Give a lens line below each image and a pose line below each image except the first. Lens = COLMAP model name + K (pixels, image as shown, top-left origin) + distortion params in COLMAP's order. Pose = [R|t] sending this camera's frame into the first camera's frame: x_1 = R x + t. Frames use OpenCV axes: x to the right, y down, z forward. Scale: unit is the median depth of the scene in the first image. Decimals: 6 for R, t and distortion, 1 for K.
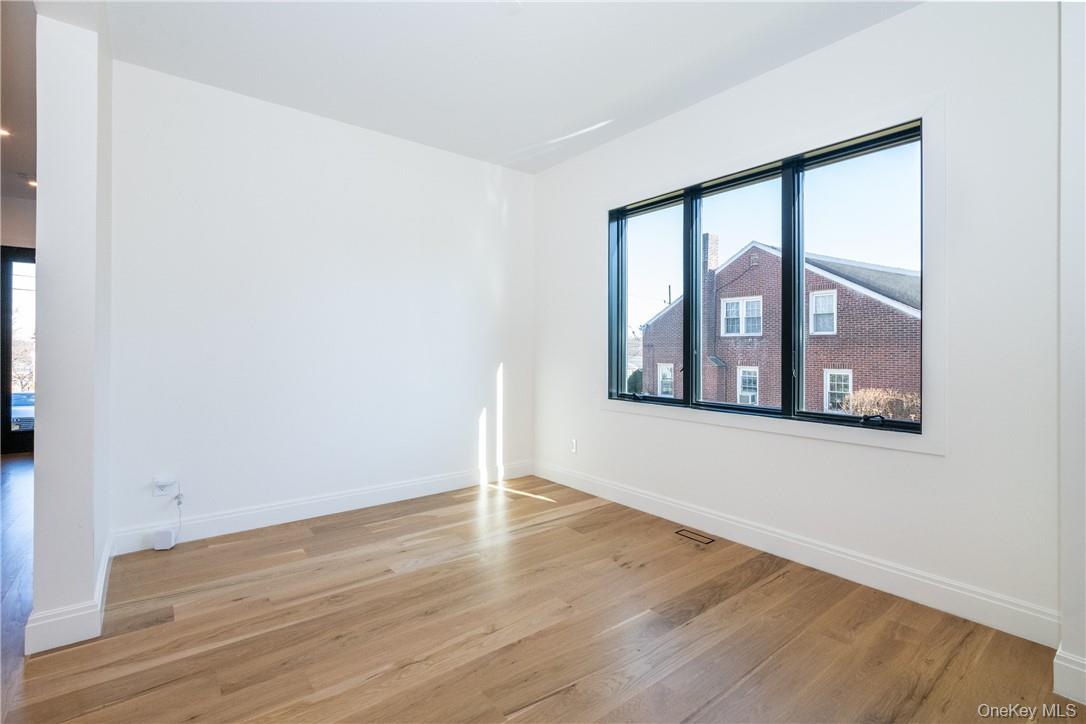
lens RADIAL K [[481.6, 0, 544.1], [0, 481.6, 365.4], [0, 0, 1]] dist [0.001240, -0.001007]
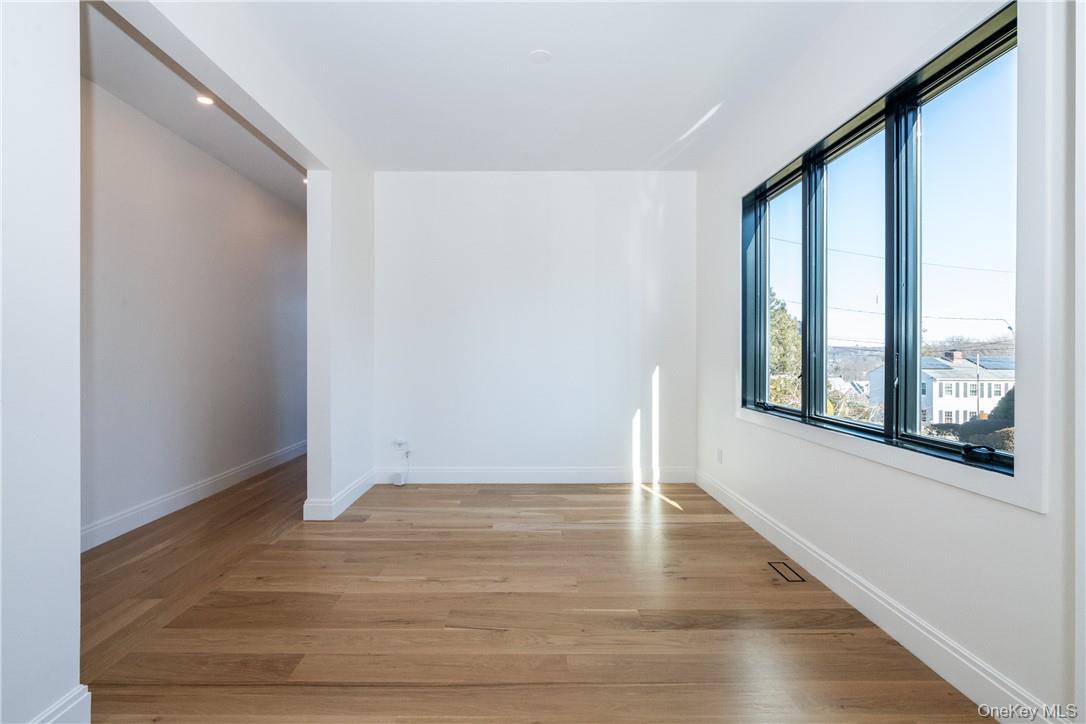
lens RADIAL K [[494.4, 0, 541.7], [0, 494.4, 364.0], [0, 0, 1]] dist [0.001723, -0.000203]
pose [[0.786998, 0.008026, -0.616903, 0.561850], [-0.015643, 0.999854, -0.006948, 0.000843], [0.616757, 0.015118, 0.787009, 0.041200]]
